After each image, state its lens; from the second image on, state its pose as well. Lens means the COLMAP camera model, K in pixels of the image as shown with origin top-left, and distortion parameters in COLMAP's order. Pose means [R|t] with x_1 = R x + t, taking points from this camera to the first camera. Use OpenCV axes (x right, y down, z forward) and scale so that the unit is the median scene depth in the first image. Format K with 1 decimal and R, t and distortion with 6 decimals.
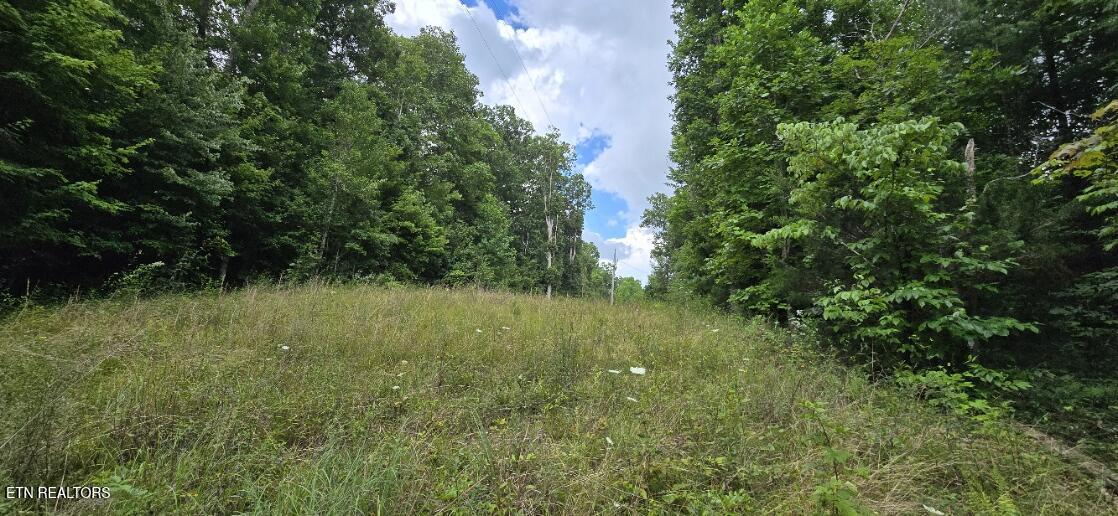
lens RADIAL K [[480.0, 0, 555.3], [0, 480.0, 257.8], [0, 0, 1]] dist [-0.003757, 0.001197]
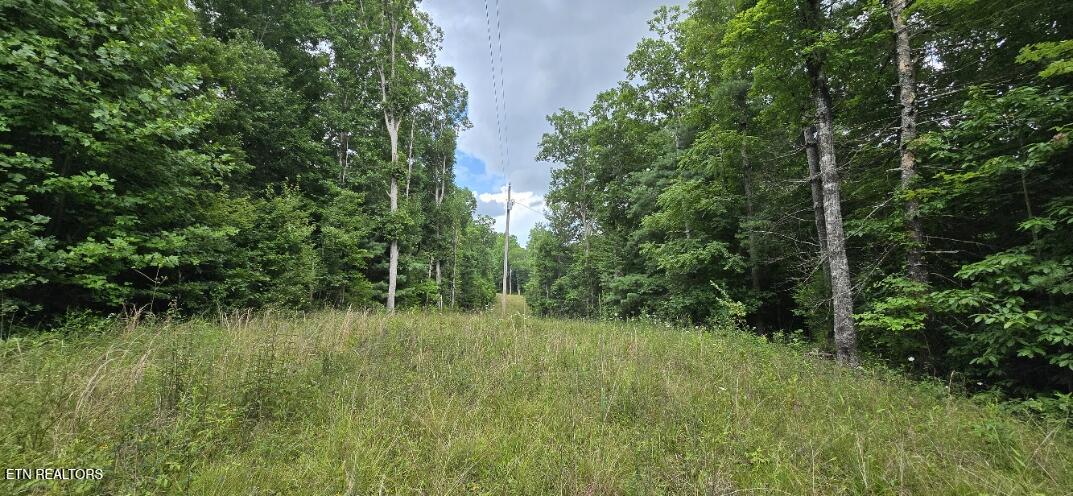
lens RADIAL K [[460.7, 0, 549.3], [0, 460.7, 244.5], [0, 0, 1]] dist [-0.003757, 0.001197]
pose [[0.965758, -0.022560, 0.258463, 0.015689], [0.006198, 0.997934, 0.063945, 0.018881], [-0.259371, -0.060153, 0.963903, 0.341520]]
